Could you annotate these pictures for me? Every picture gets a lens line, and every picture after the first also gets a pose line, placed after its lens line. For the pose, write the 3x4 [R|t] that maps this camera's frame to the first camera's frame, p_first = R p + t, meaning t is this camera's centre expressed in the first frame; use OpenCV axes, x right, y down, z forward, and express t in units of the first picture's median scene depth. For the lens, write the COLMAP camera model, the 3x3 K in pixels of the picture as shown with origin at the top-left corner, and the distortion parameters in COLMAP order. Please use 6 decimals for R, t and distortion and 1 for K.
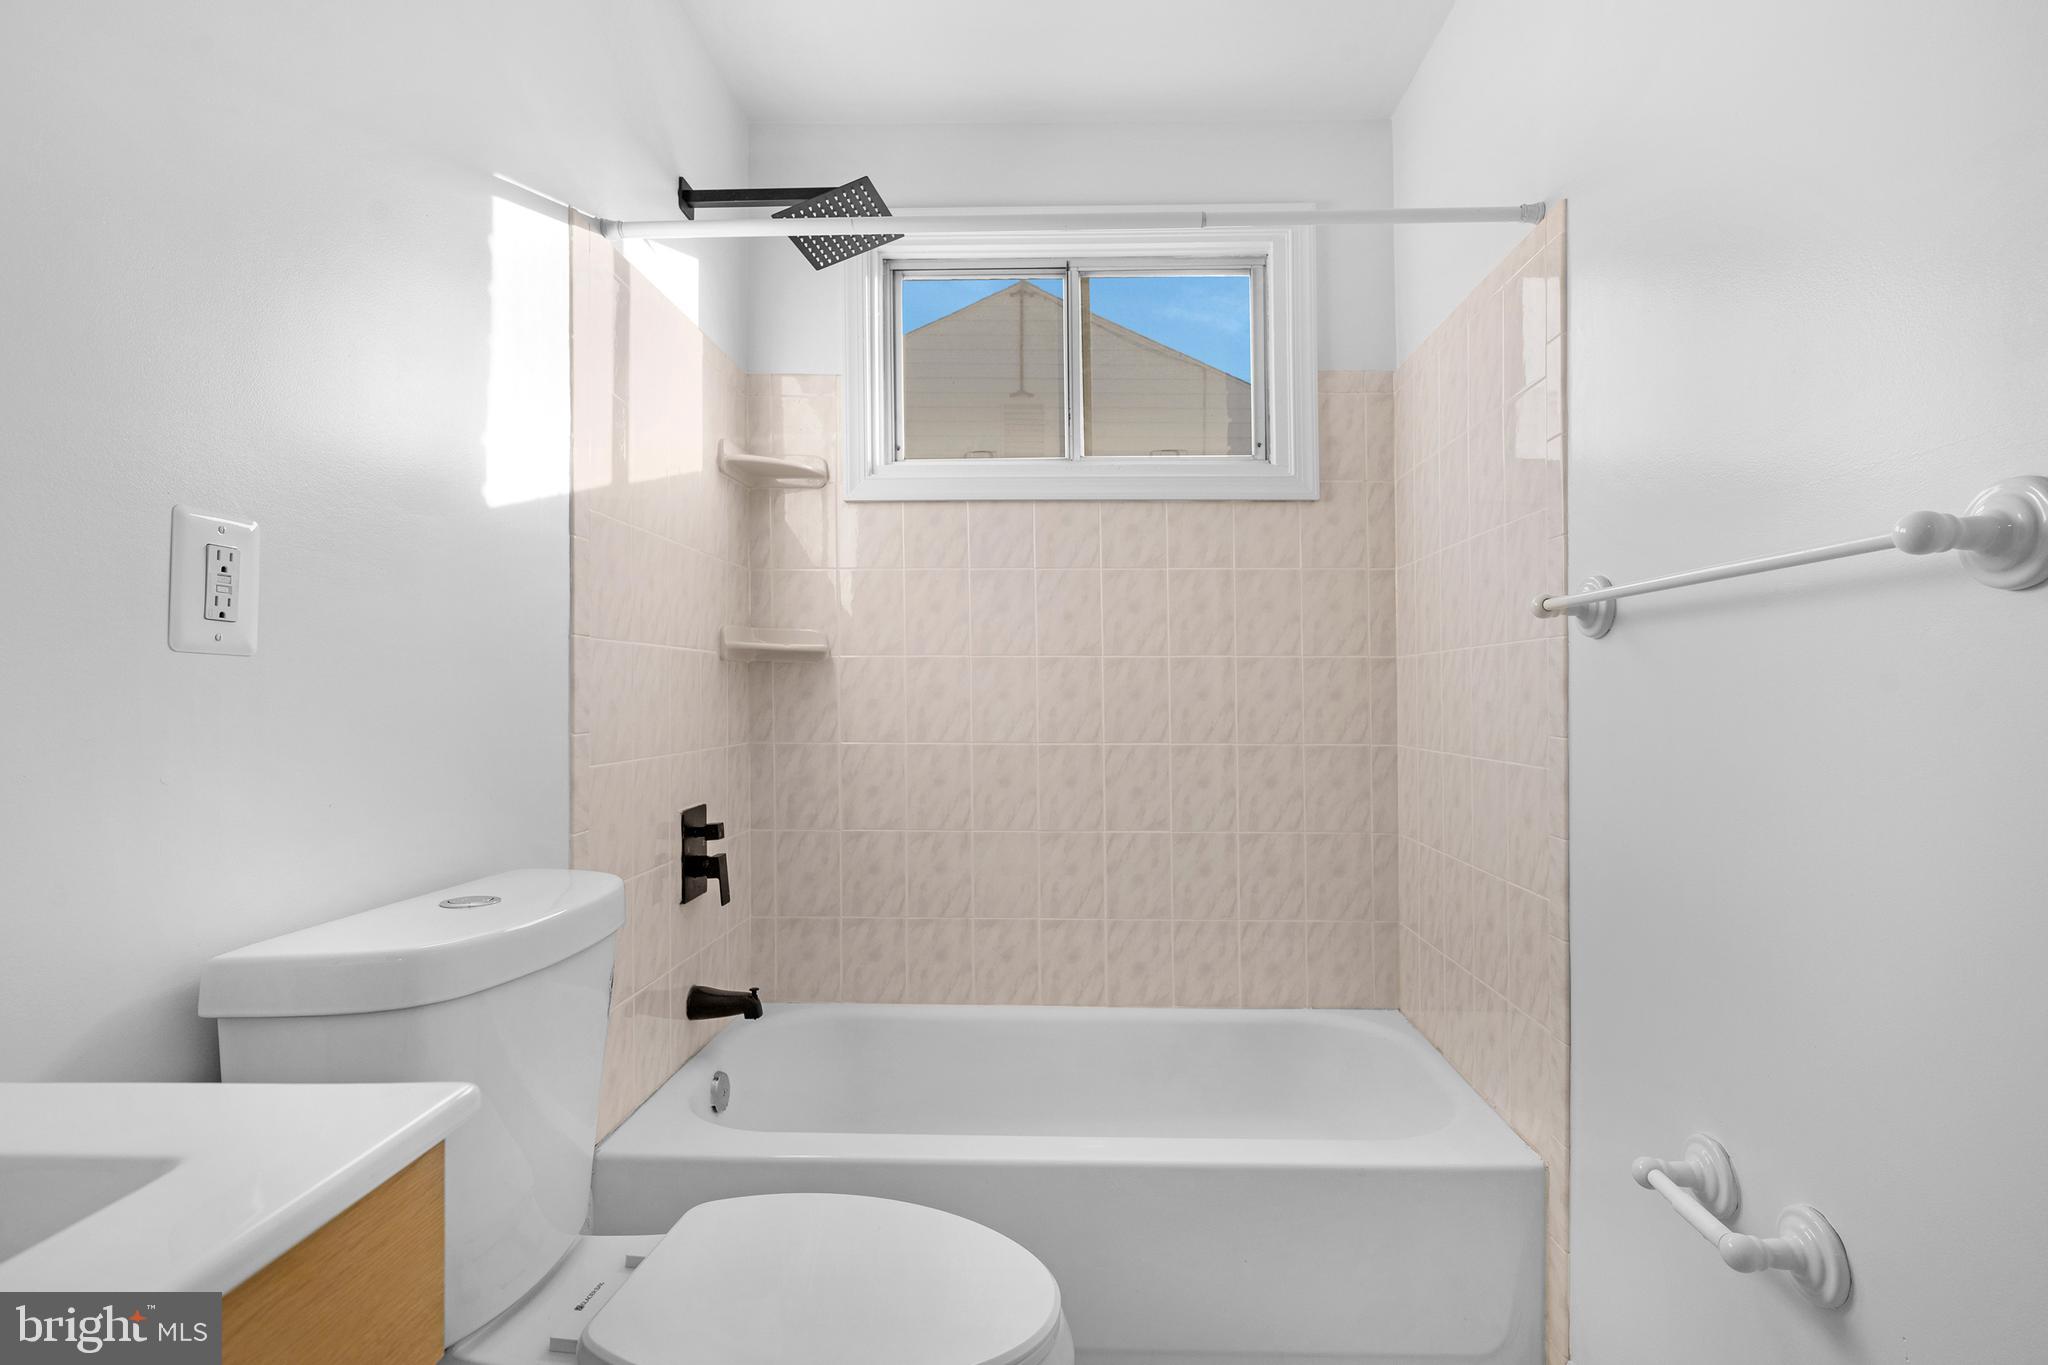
lens RADIAL K [[973.2, 0, 1070.9], [0, 973.2, 695.2], [0, 0, 1]] dist [0.002026, -0.001653]
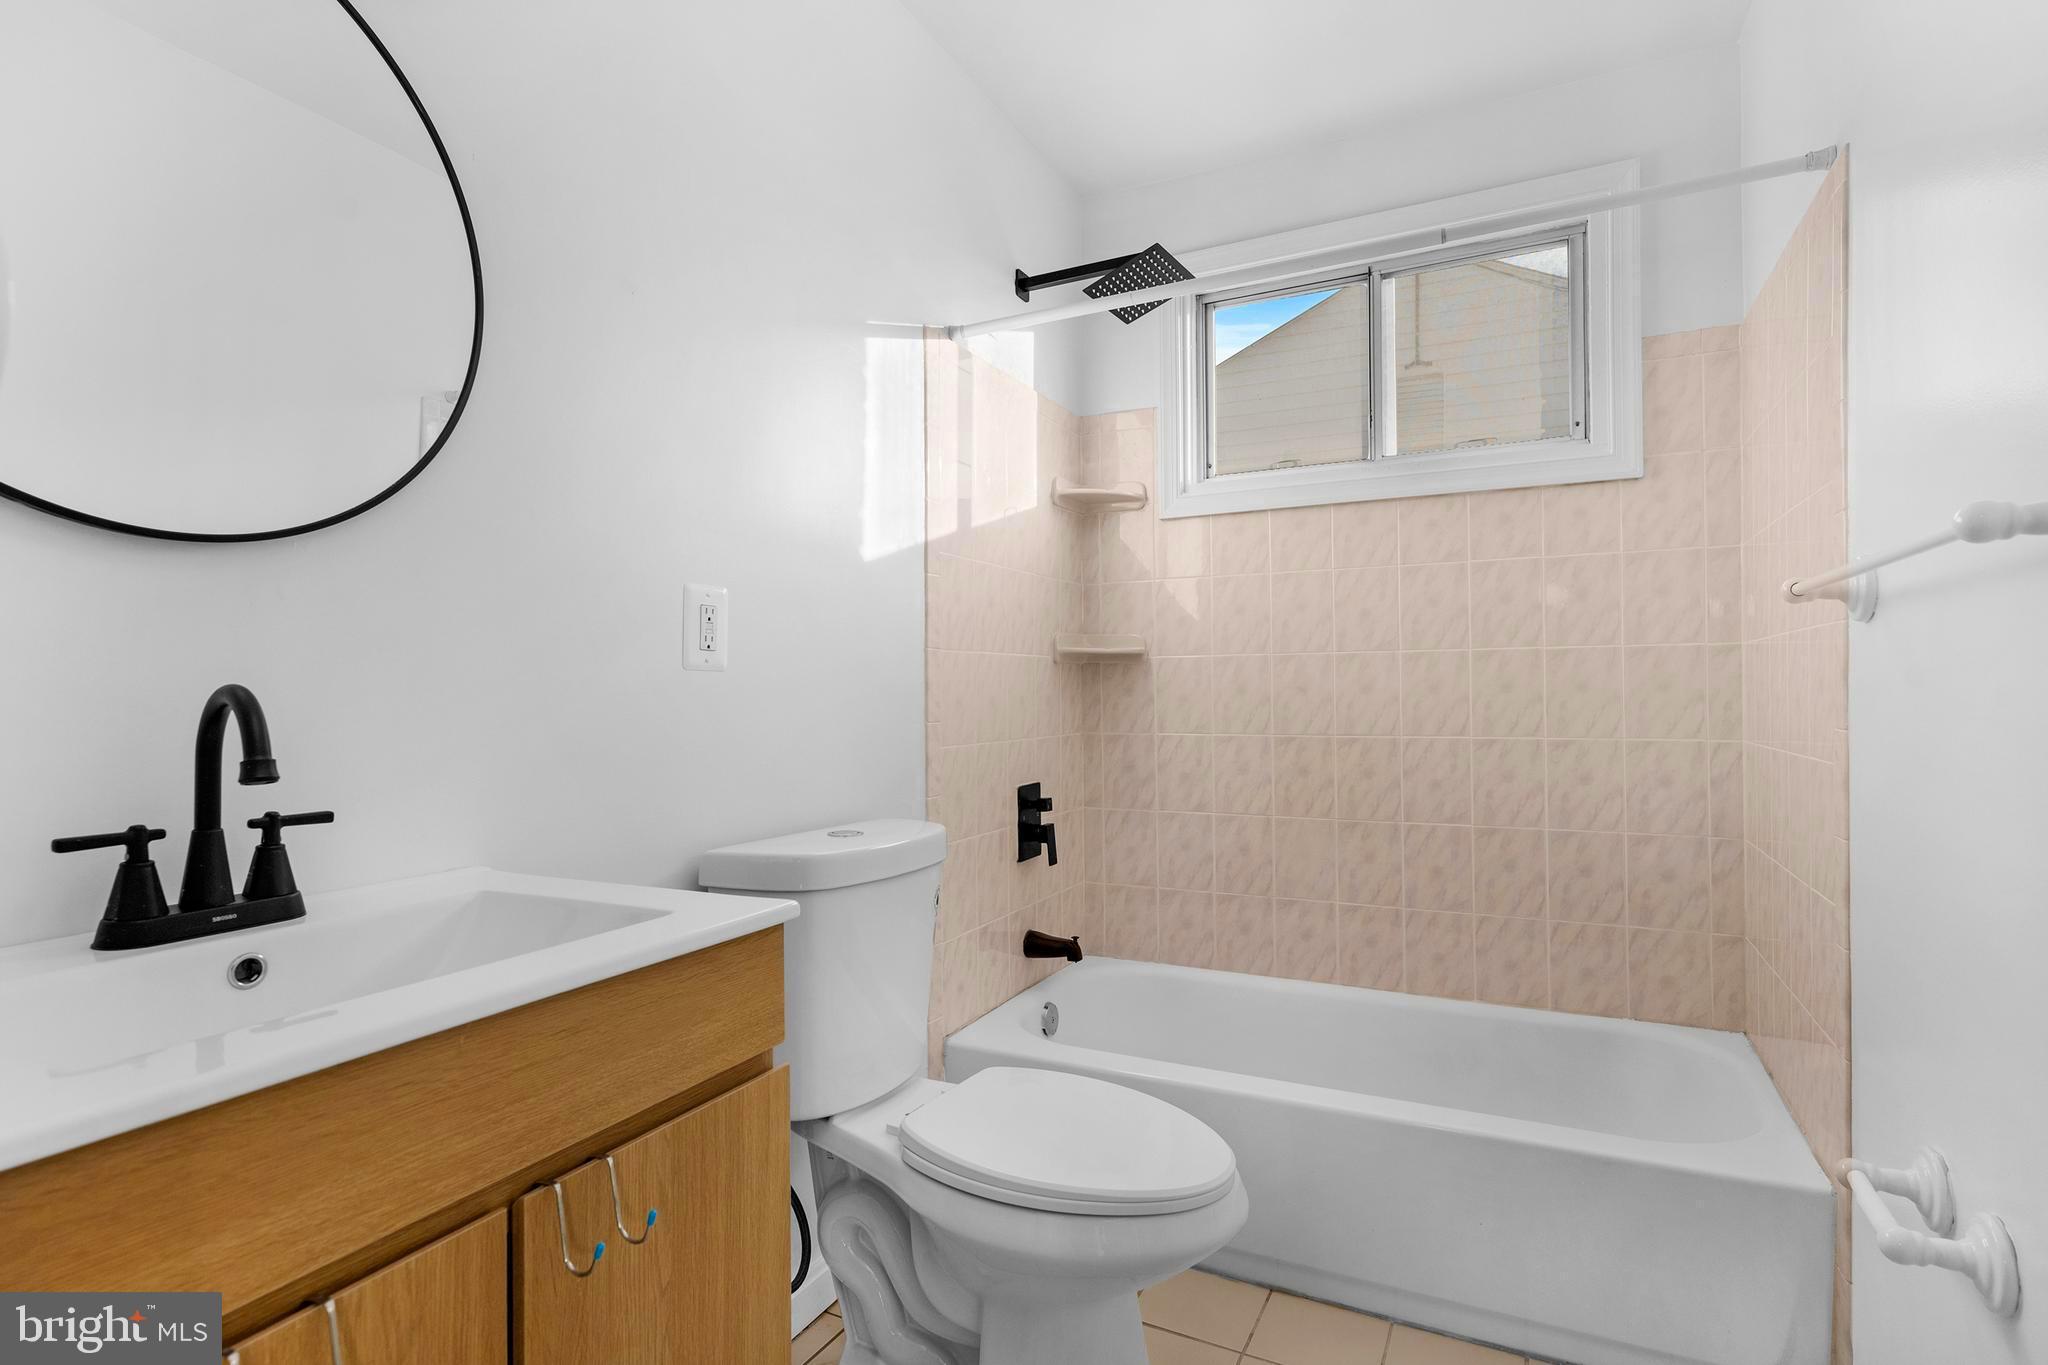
lens RADIAL K [[973.2, 0, 1023.5], [0, 973.2, 689.9], [0, 0, 1]] dist [0.002026, -0.001653]
pose [[0.905798, -0.010216, -0.423587, 0.114666], [0.009513, 0.999948, -0.003776, 0.000983], [0.423604, -0.000609, 0.905847, -0.100749]]
